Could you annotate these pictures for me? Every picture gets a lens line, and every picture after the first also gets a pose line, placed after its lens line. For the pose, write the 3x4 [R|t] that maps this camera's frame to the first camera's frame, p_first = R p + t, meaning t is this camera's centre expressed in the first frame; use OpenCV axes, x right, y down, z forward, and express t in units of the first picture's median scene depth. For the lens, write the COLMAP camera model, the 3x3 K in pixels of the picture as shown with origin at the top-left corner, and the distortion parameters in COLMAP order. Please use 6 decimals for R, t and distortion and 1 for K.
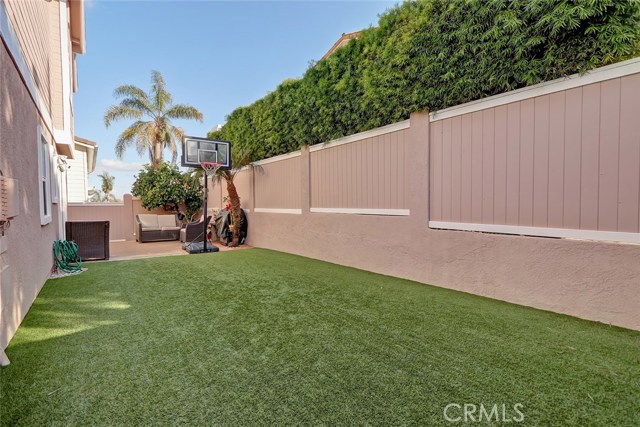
lens RADIAL K [[291.9, 0, 322.2], [0, 291.9, 211.7], [0, 0, 1]] dist [0.001855, 0.000332]
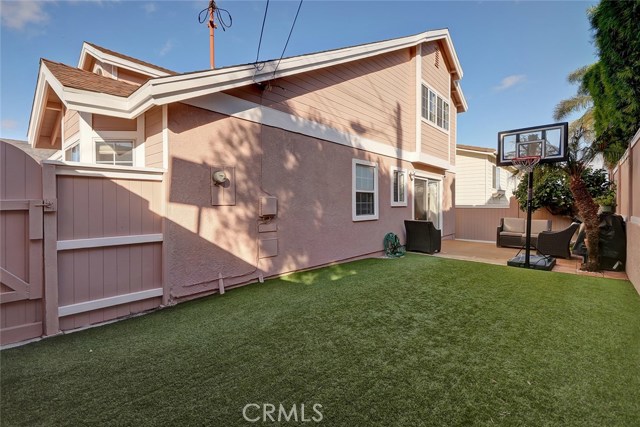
lens RADIAL K [[299.2, 0, 312.6], [0, 299.2, 211.3], [0, 0, 1]] dist [0.000282, -0.000394]
pose [[0.171187, 0.022338, -0.984985, 0.210991], [-0.028486, 0.999437, 0.017714, -0.010744], [0.984827, 0.025026, 0.171727, 0.176317]]
